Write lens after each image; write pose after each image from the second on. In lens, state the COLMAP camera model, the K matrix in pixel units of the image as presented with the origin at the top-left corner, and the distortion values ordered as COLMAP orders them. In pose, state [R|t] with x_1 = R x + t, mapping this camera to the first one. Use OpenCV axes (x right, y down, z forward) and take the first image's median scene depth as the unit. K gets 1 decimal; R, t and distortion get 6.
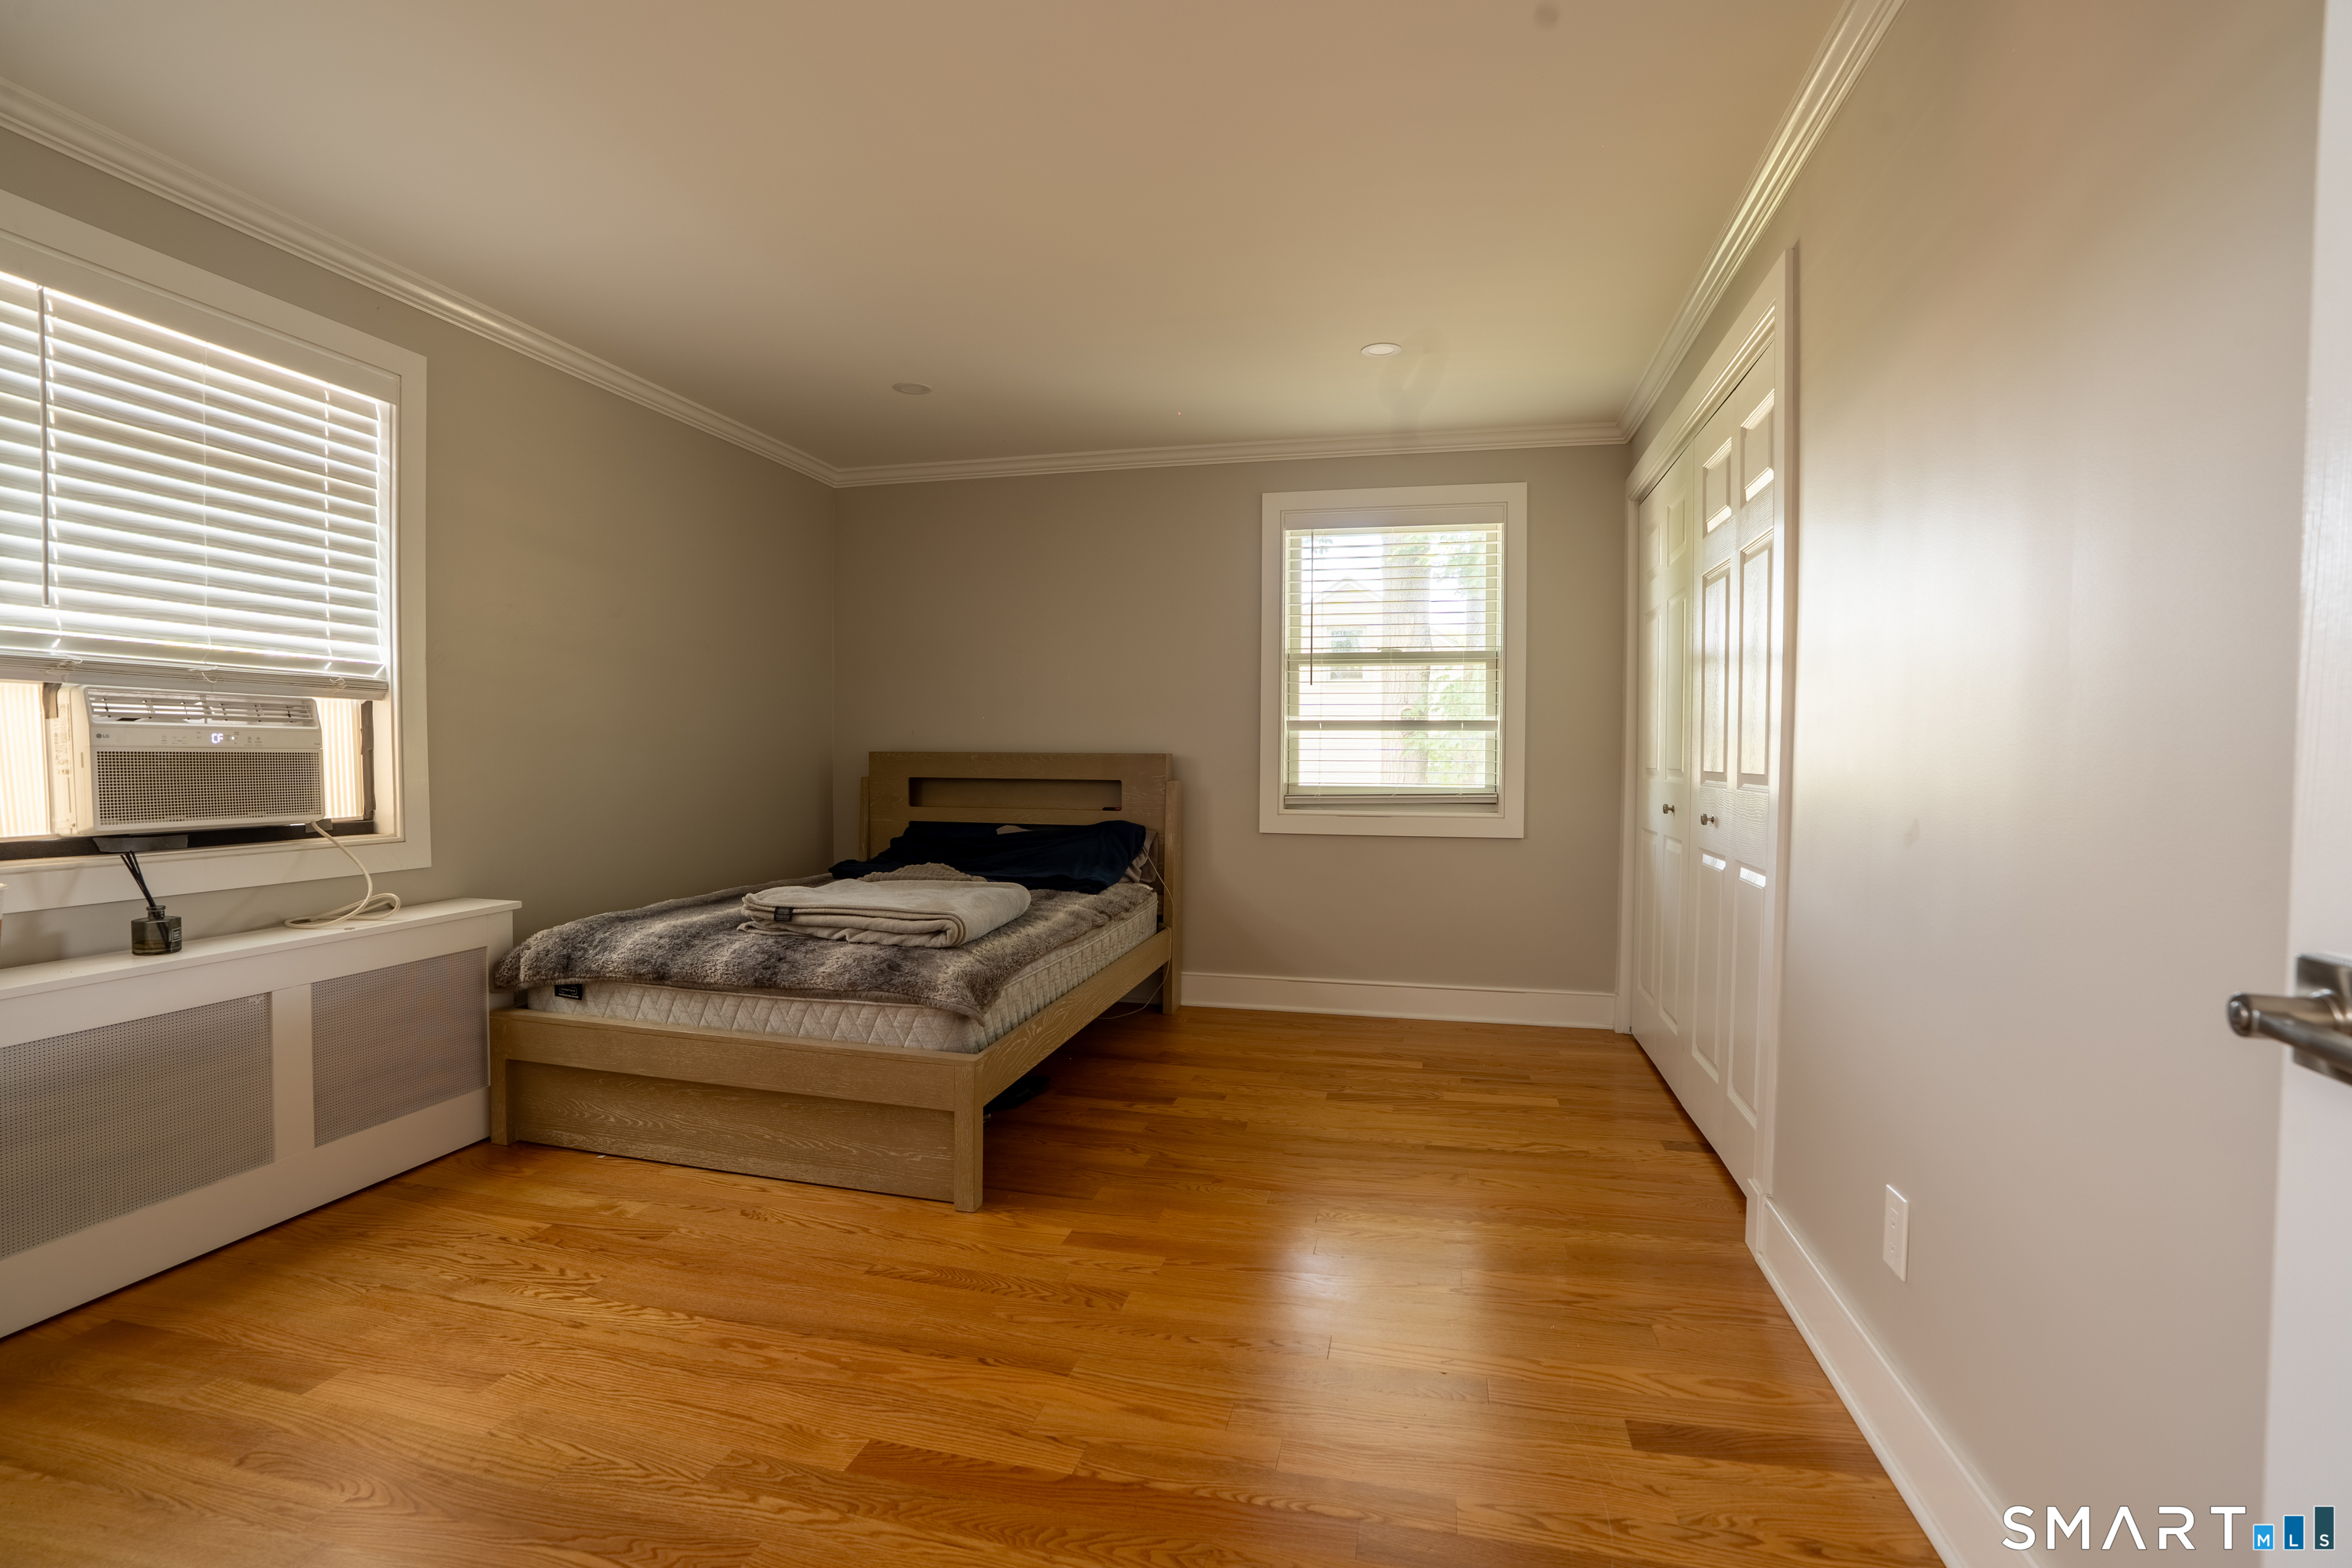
lens RADIAL K [[1097.4, 0, 1176.2], [0, 1097.4, 789.3], [0, 0, 1]] dist [-0.070848, 0.027326]
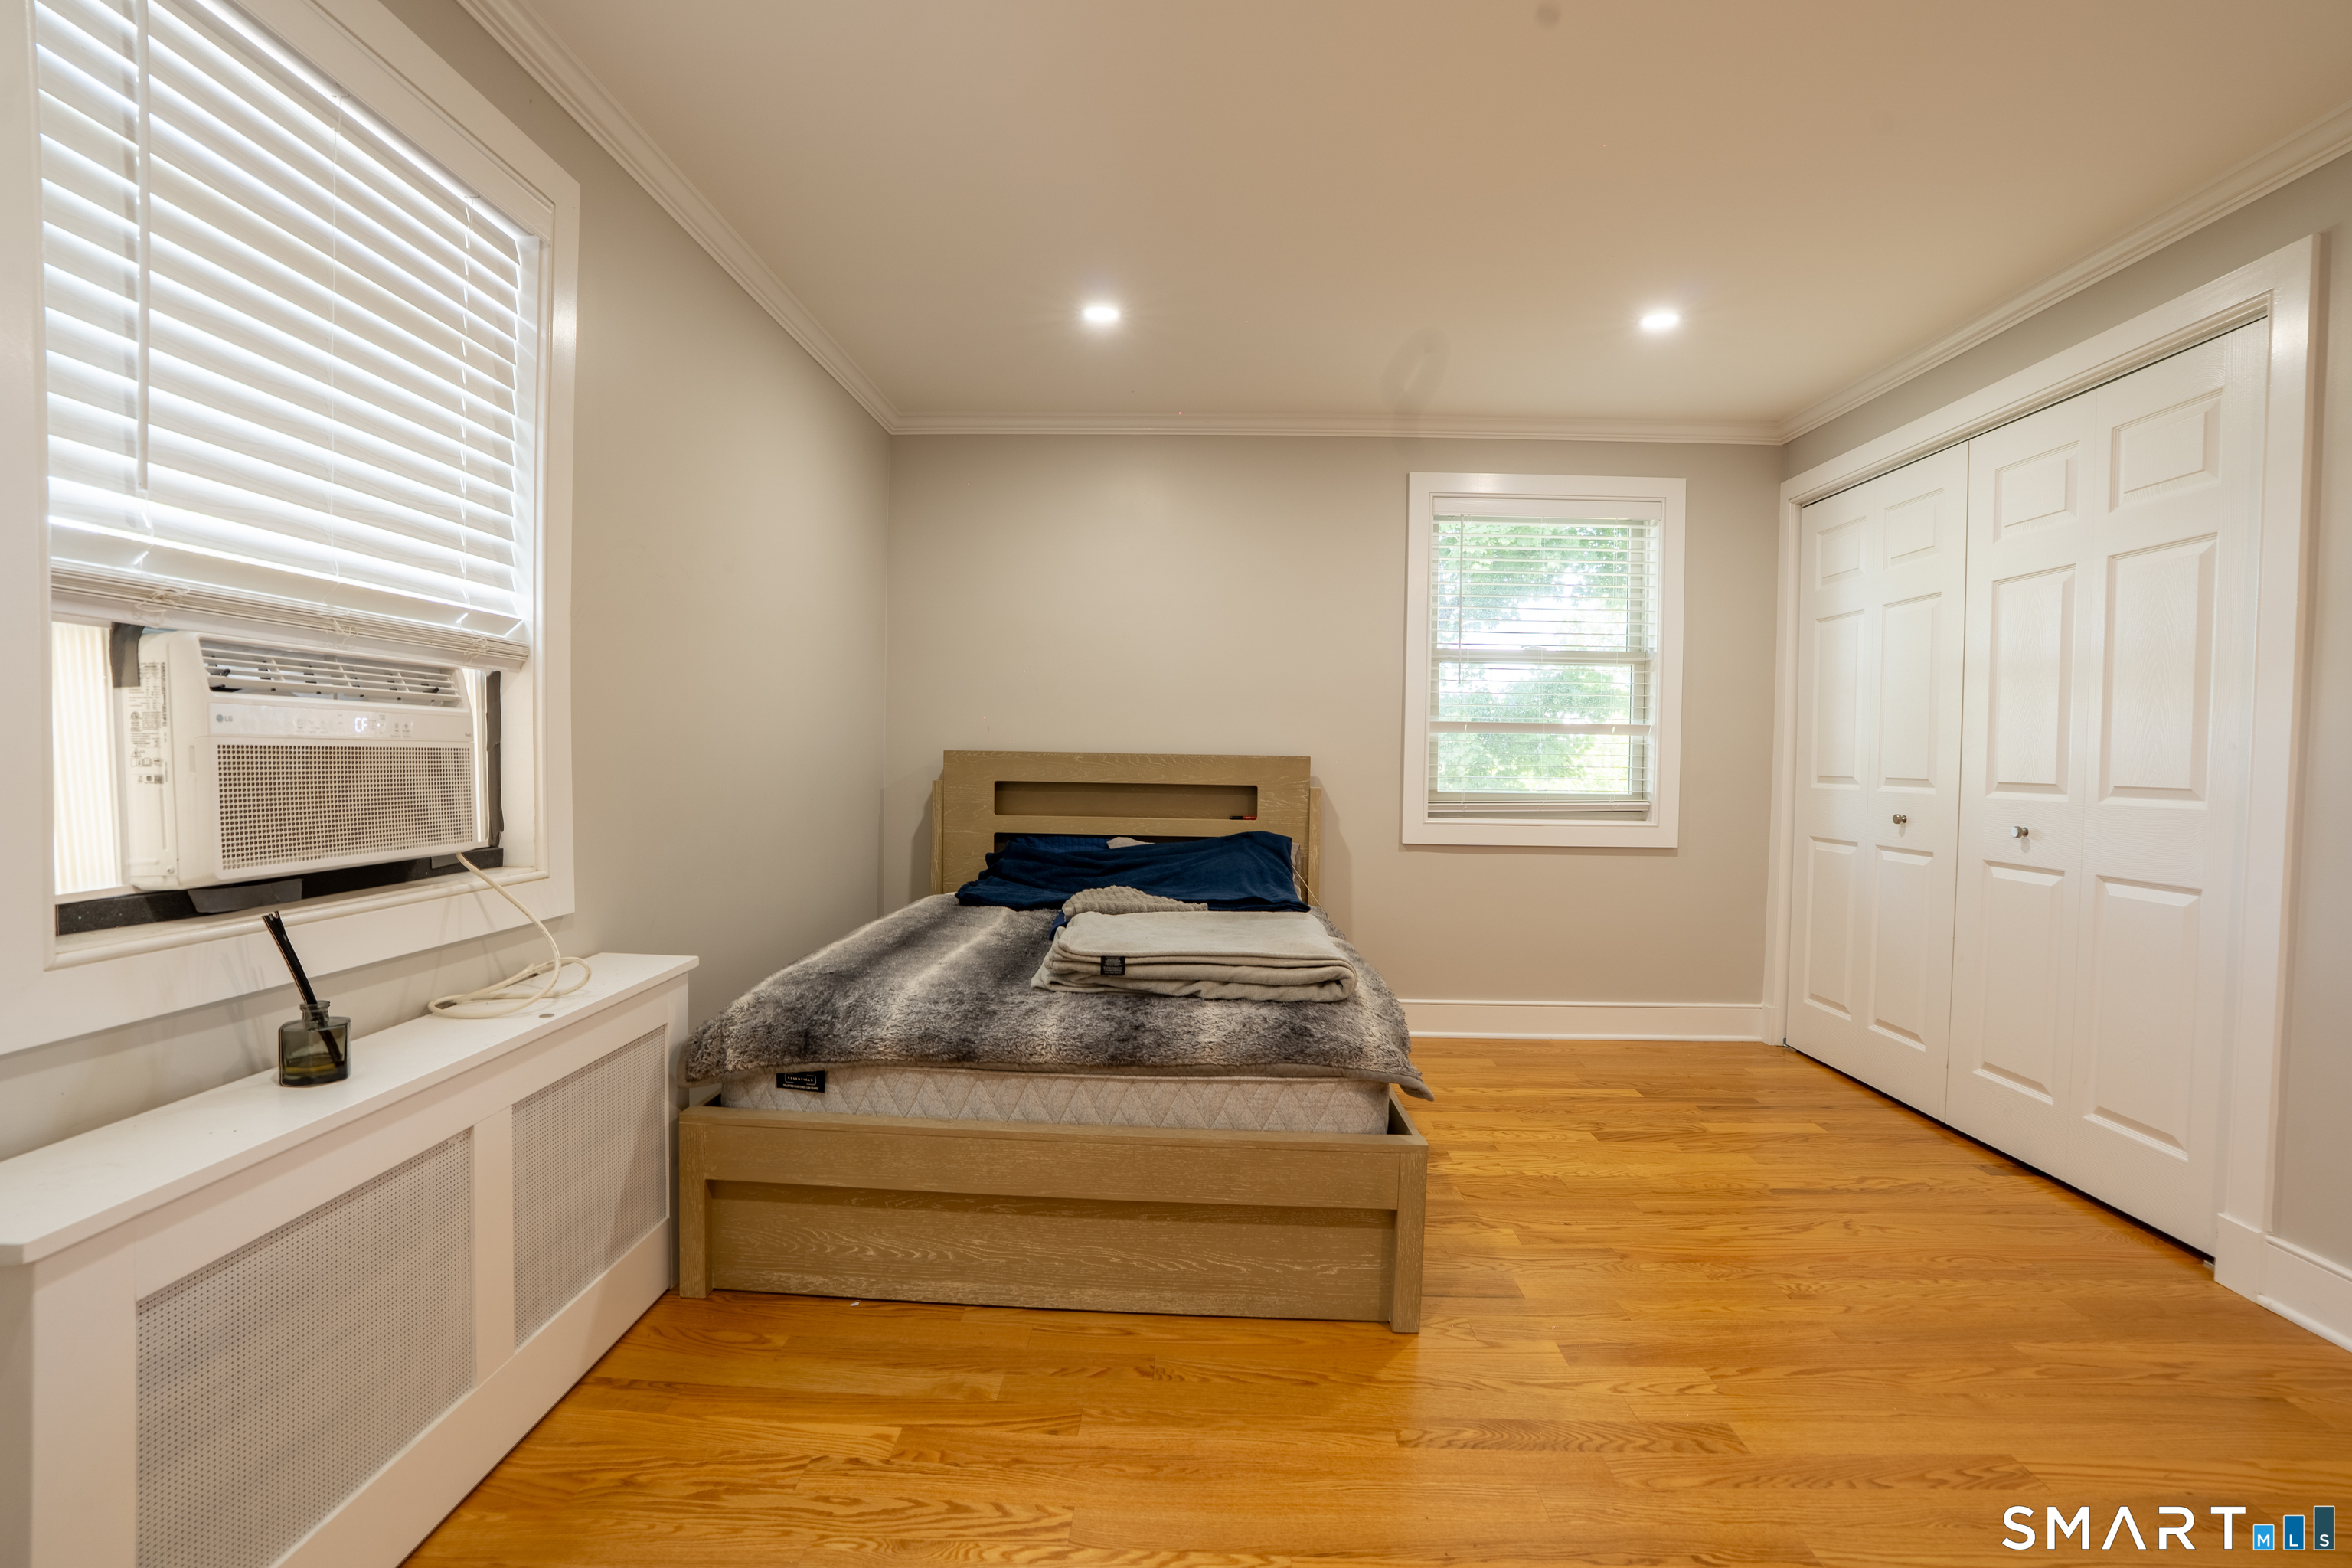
lens RADIAL K [[1097.4, 0, 1176.2], [0, 1097.4, 789.3], [0, 0, 1]] dist [-0.070848, 0.027326]
pose [[0.978164, 0.002701, 0.207816, -0.500821], [-0.003067, 0.999994, 0.001437, -0.010798], [-0.207810, -0.002043, 0.978167, 0.248362]]
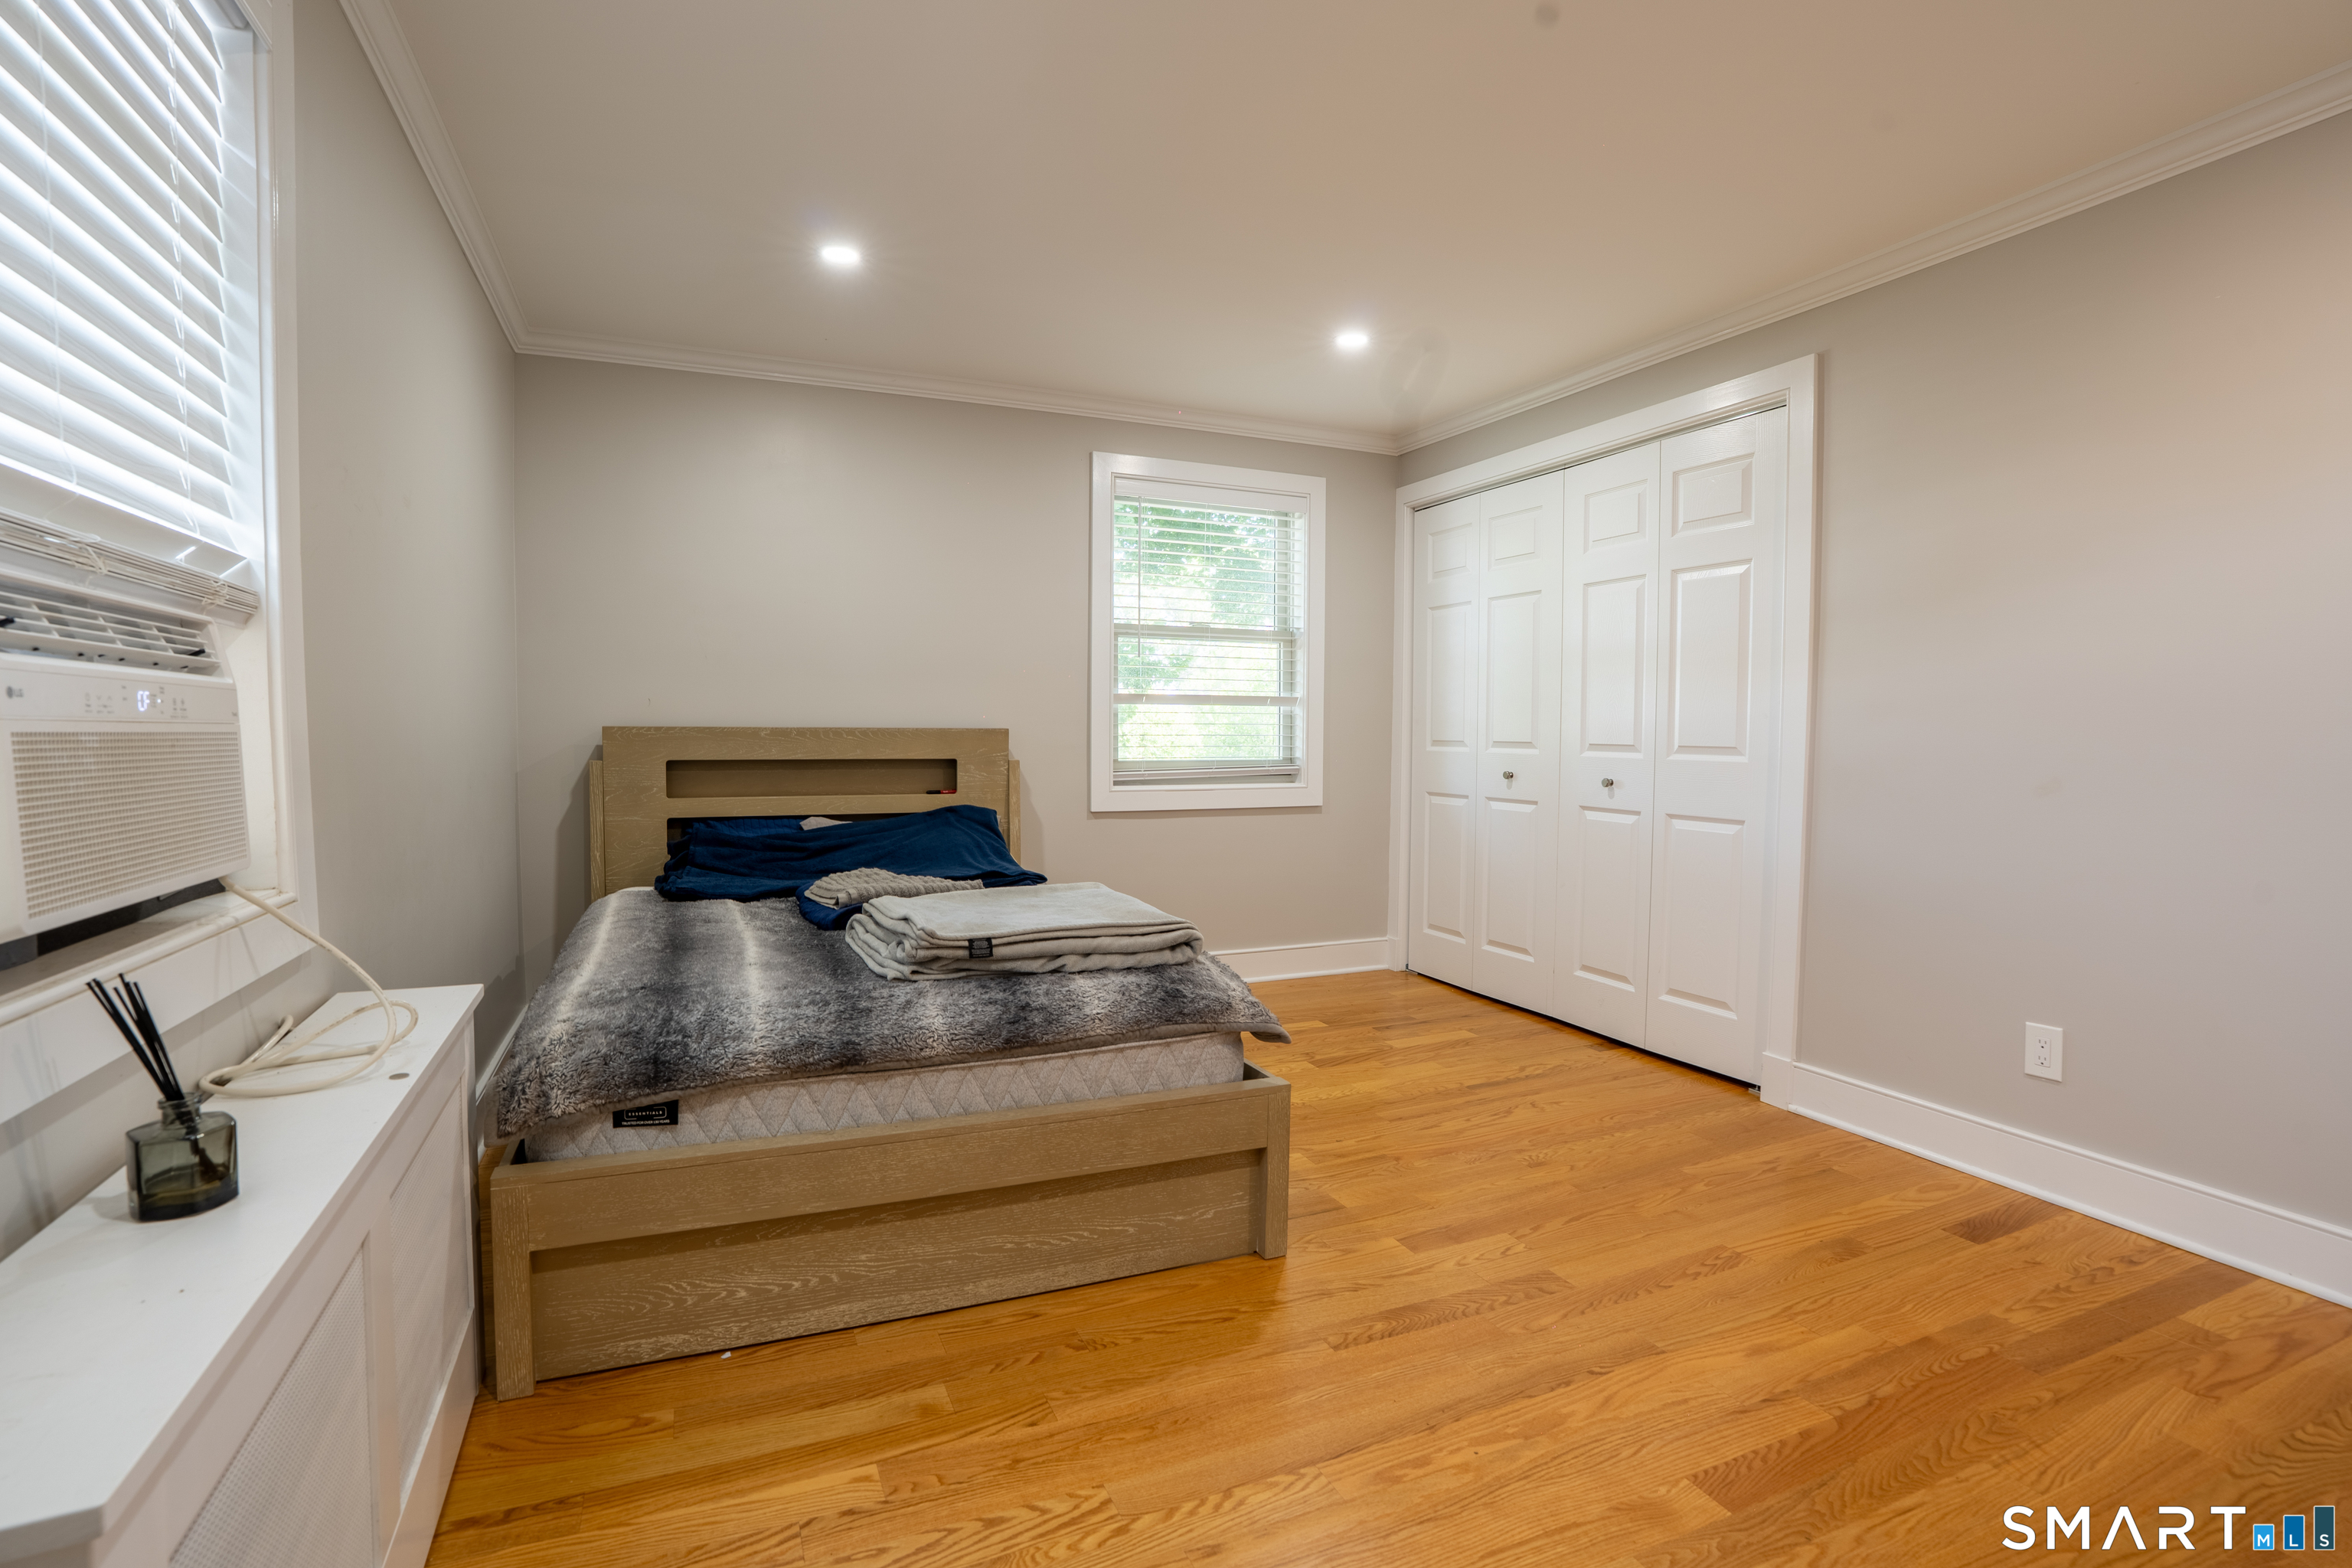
lens RADIAL K [[1097.4, 0, 1176.2], [0, 1097.4, 789.3], [0, 0, 1]] dist [-0.070848, 0.027326]
pose [[0.795252, -0.034077, 0.605320, -0.736066], [0.017951, 0.999305, 0.032672, -0.015922], [-0.606013, -0.015116, 0.795311, 0.343332]]
